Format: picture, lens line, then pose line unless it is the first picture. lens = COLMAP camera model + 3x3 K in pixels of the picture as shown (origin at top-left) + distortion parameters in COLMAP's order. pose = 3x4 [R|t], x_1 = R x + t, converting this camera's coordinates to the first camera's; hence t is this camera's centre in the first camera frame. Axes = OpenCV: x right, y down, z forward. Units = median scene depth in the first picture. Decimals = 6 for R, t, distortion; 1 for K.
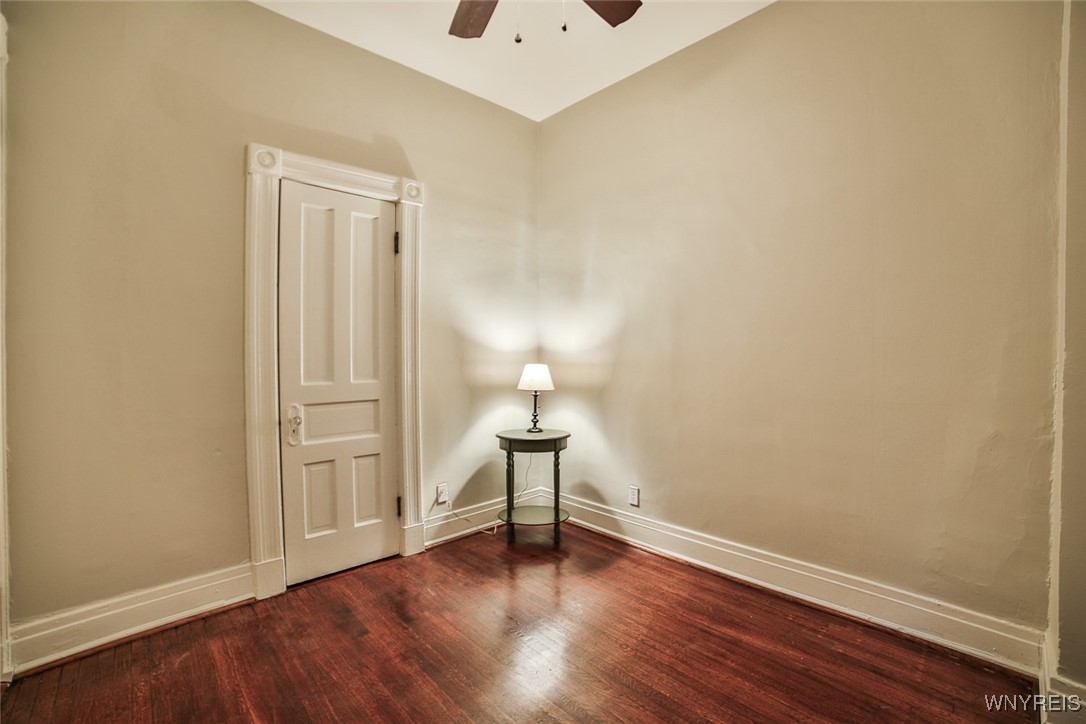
lens RADIAL K [[462.8, 0, 540.4], [0, 462.8, 361.4], [0, 0, 1]] dist [-0.117739, 0.043676]
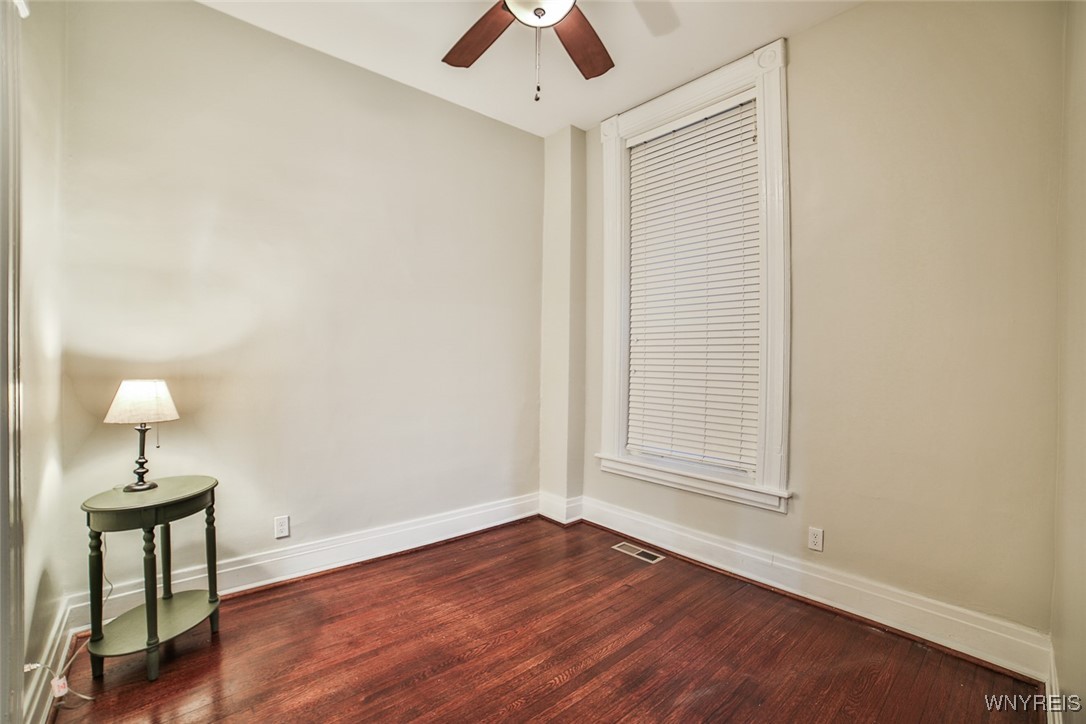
lens RADIAL K [[462.8, 0, 540.4], [0, 462.8, 361.4], [0, 0, 1]] dist [-0.117739, 0.043676]
pose [[0.026586, 0.000290, 0.999646, -0.703636], [0.005151, 0.999987, -0.000427, -0.018954], [-0.999633, 0.005161, 0.026584, 0.551444]]
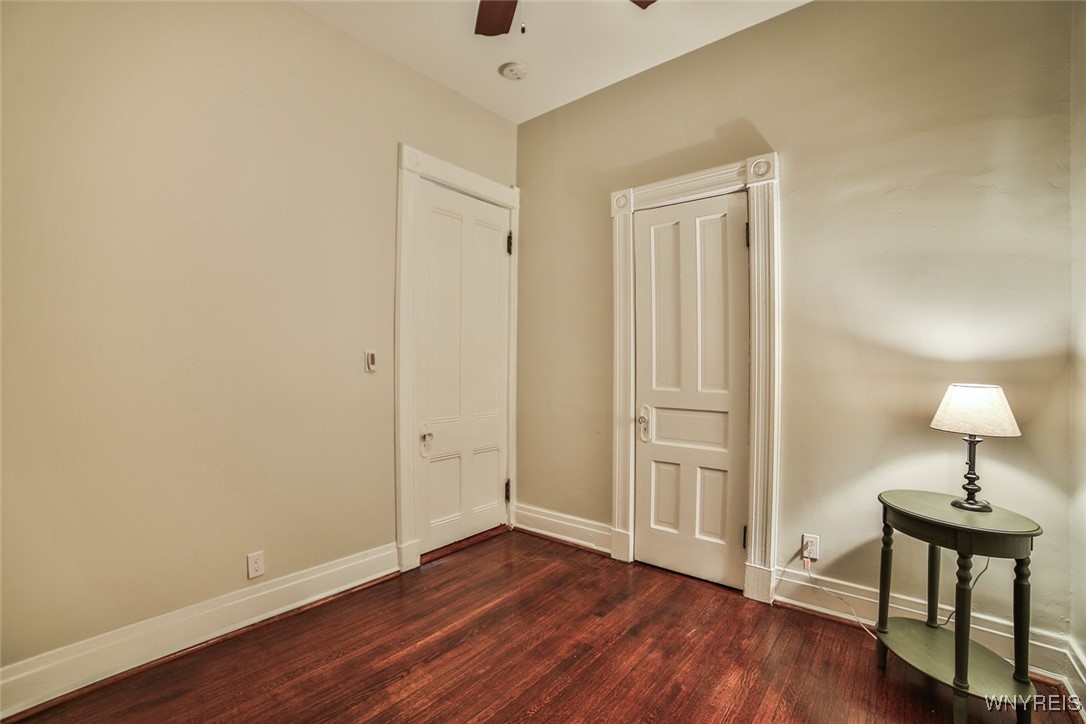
lens RADIAL K [[462.8, 0, 540.4], [0, 462.8, 361.4], [0, 0, 1]] dist [-0.117739, 0.043676]
pose [[0.126370, 0.011847, -0.991912, 0.518646], [-0.015193, 0.999835, 0.010006, -0.022133], [0.991867, 0.013806, 0.126529, 0.527911]]
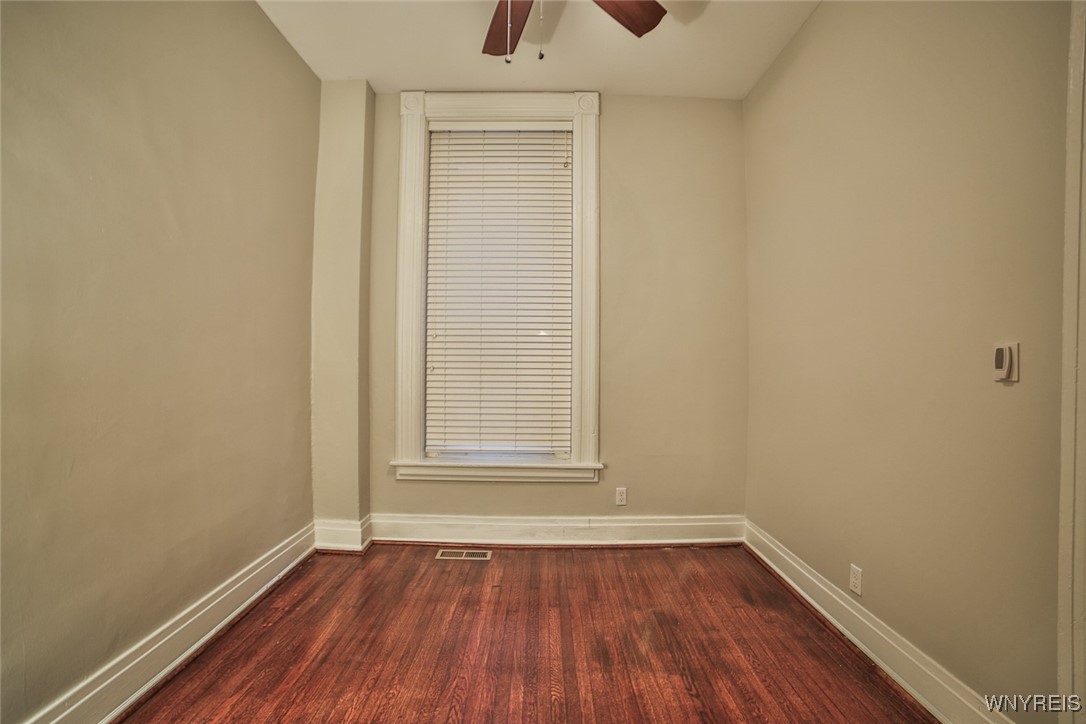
lens RADIAL K [[462.8, 0, 540.4], [0, 462.8, 361.4], [0, 0, 1]] dist [-0.117739, 0.043676]
pose [[-0.741953, -0.000931, 0.670451, -0.437838], [0.007119, 0.999932, 0.009266, -0.018230], [-0.670414, 0.011648, -0.741896, 1.026884]]
